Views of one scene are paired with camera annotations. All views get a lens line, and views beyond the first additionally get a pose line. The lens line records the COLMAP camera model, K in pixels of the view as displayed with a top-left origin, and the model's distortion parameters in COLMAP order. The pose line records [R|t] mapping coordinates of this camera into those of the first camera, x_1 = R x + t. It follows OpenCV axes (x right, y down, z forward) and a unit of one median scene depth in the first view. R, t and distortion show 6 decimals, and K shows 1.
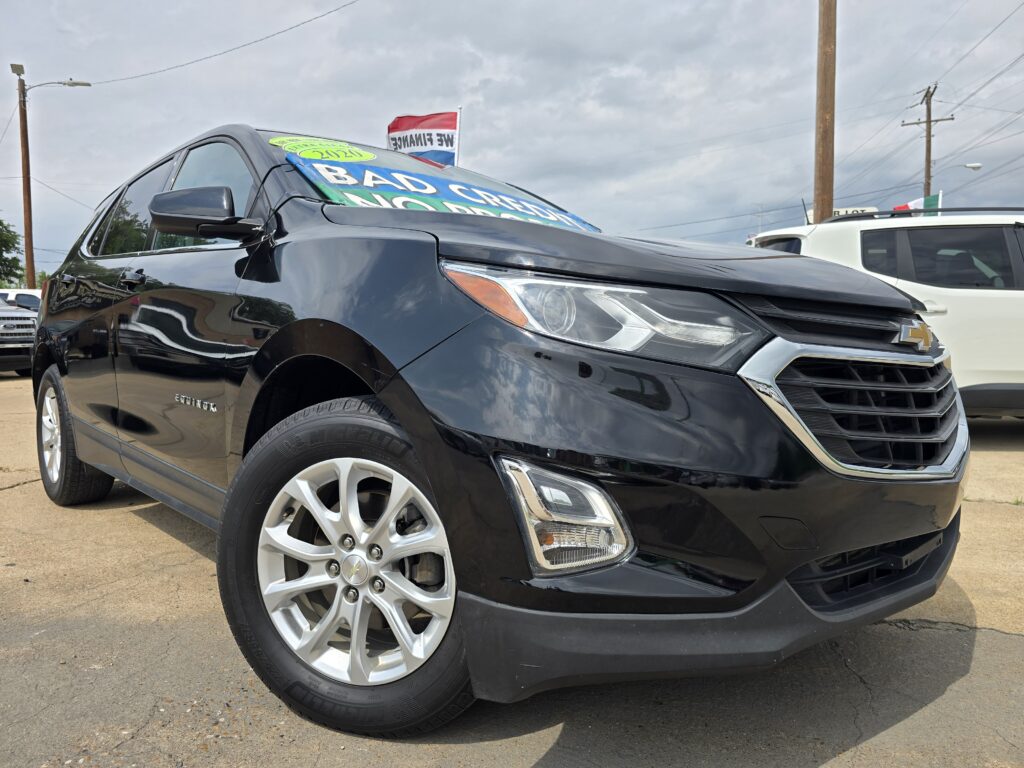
lens RADIAL K [[679.9, 0, 515.9], [0, 679.9, 382.4], [0, 0, 1]] dist [0.026095, -0.026061]
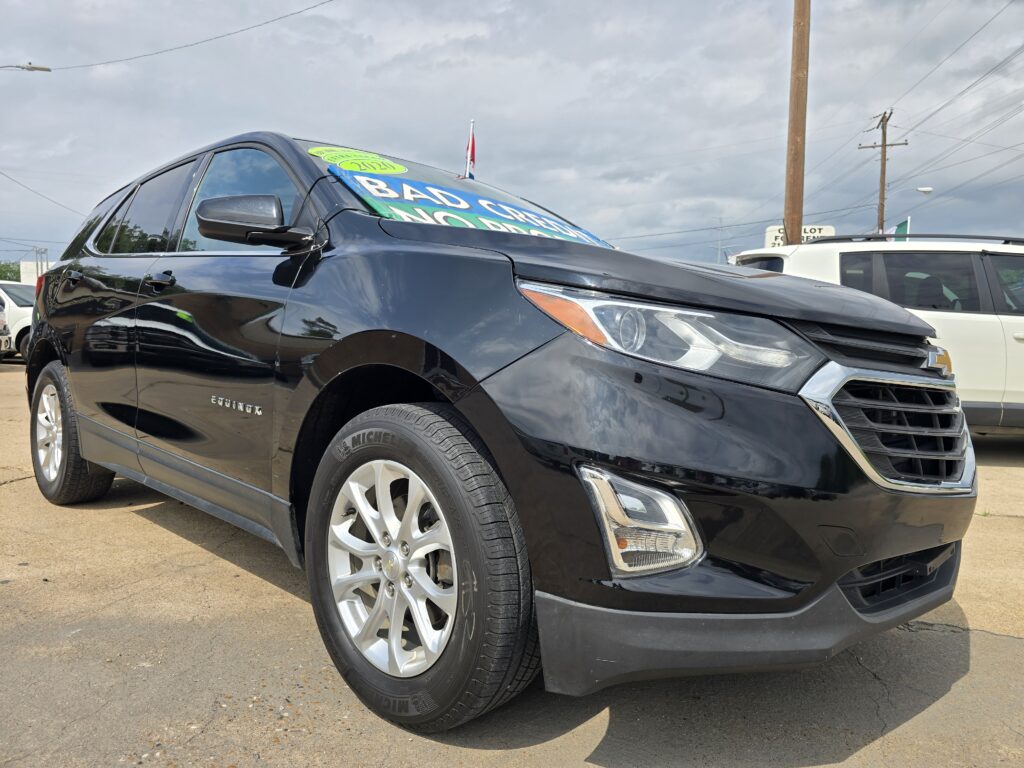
lens RADIAL K [[679.9, 0, 513.2], [0, 679.9, 384.7], [0, 0, 1]] dist [0.026095, -0.026061]
pose [[0.997999, 0.024065, 0.058469, -0.119520], [-0.023870, 0.999707, -0.004044, -0.007451], [-0.058549, 0.002640, 0.998281, -0.041163]]
